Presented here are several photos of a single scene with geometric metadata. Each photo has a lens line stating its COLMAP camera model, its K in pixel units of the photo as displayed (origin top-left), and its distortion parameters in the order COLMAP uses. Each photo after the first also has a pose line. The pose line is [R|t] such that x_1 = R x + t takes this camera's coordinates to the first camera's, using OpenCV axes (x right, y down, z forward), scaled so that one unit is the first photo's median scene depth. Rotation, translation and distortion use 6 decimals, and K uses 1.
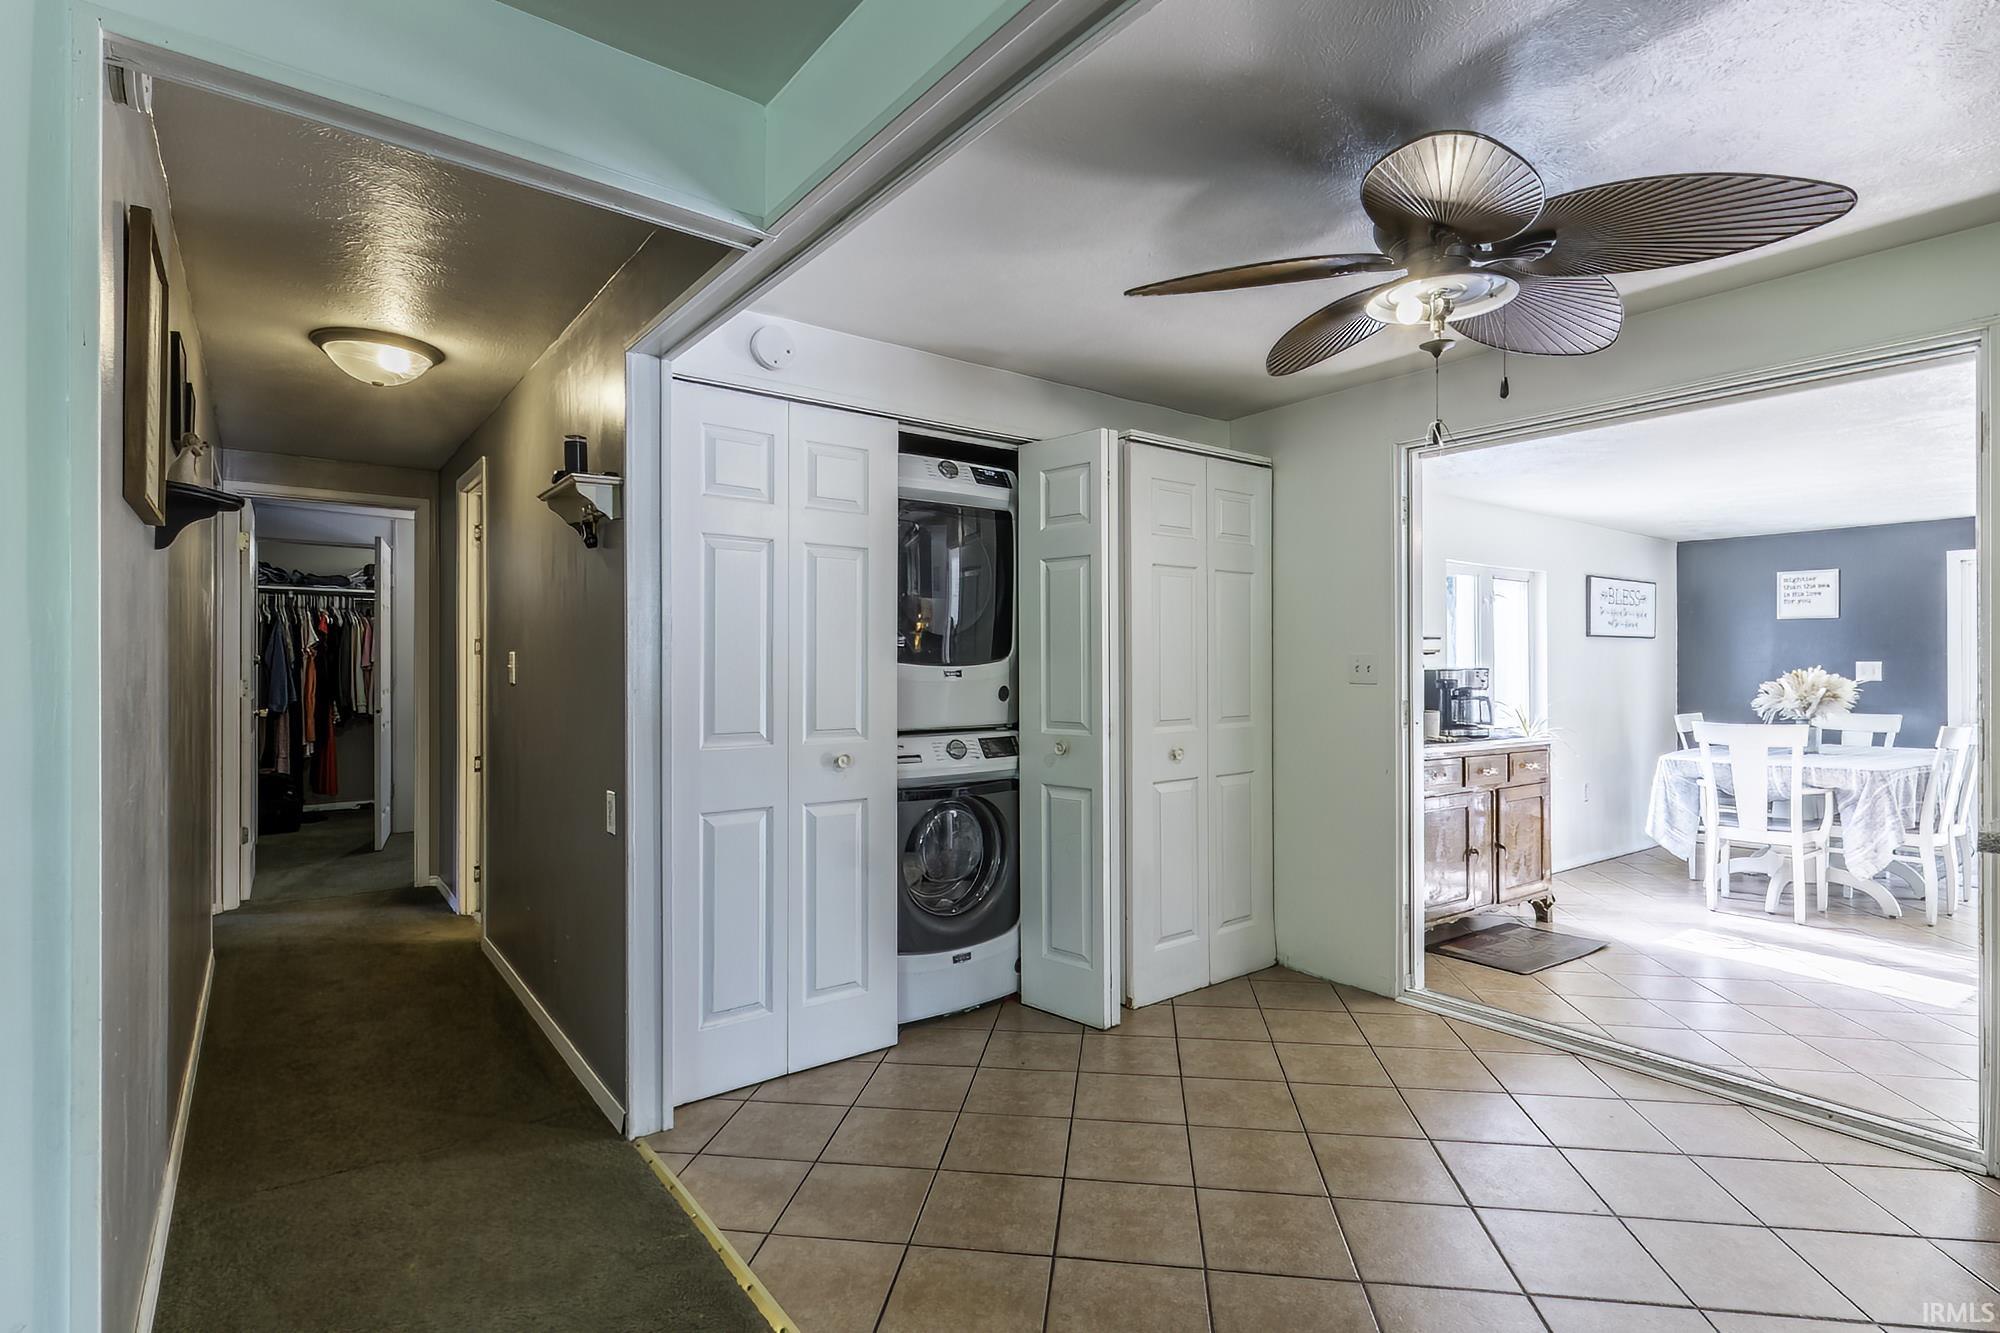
lens RADIAL K [[950.2, 0, 1008.6], [0, 950.2, 659.6], [0, 0, 1]] dist [-0.003524, -0.000791]
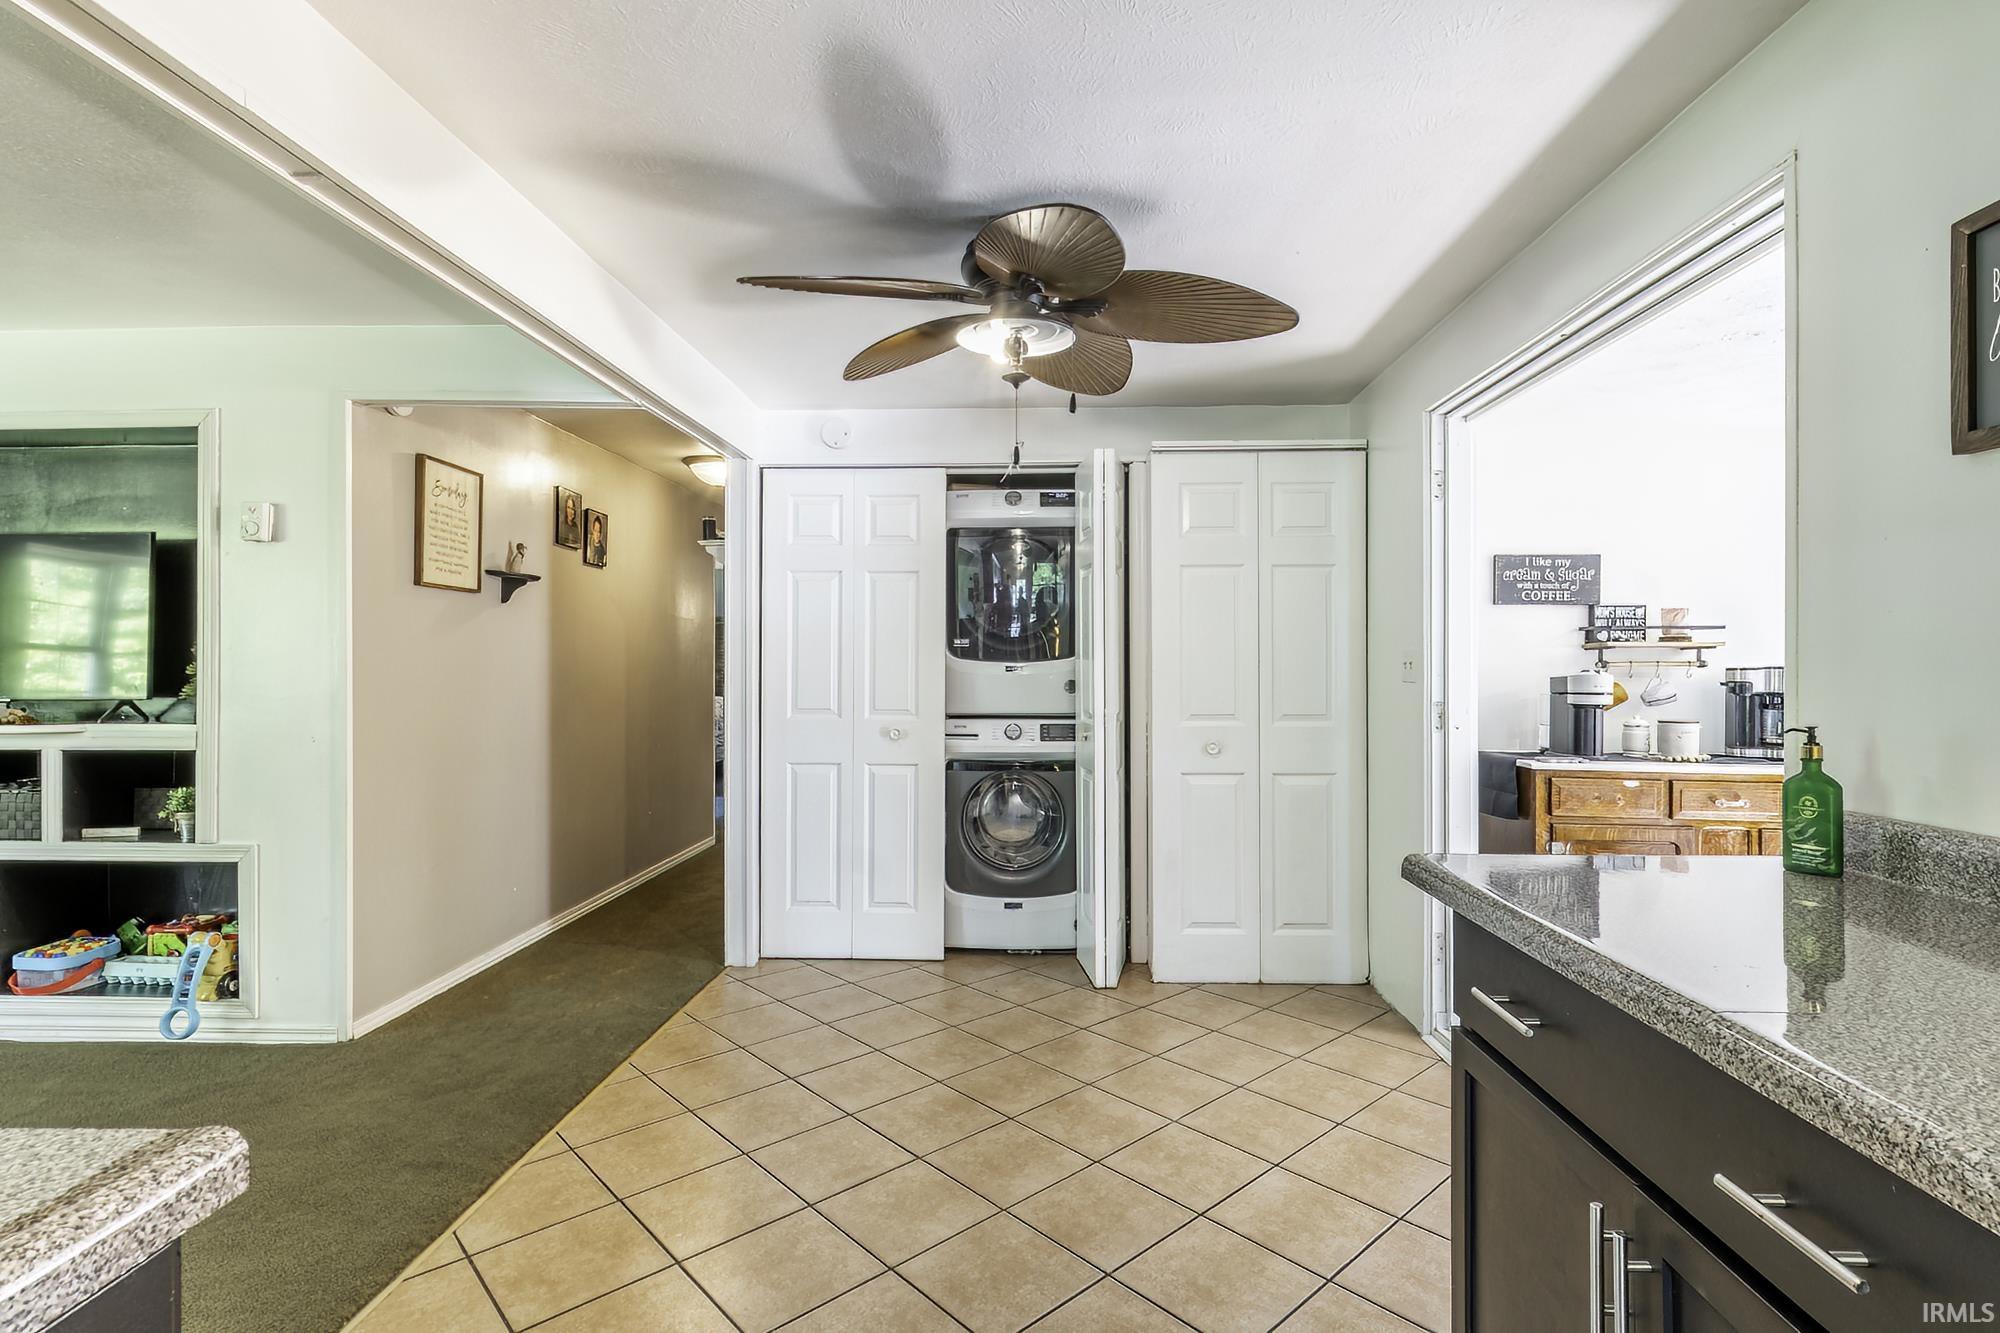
lens RADIAL K [[955.1, 0, 1003.1], [0, 955.1, 669.9], [0, 0, 1]] dist [-0.000594, 0.000096]
pose [[0.772840, 0.004893, -0.634582, 0.704378], [0.001562, 0.999953, 0.009612, 0.004588], [0.634599, -0.008420, 0.772796, 0.062973]]
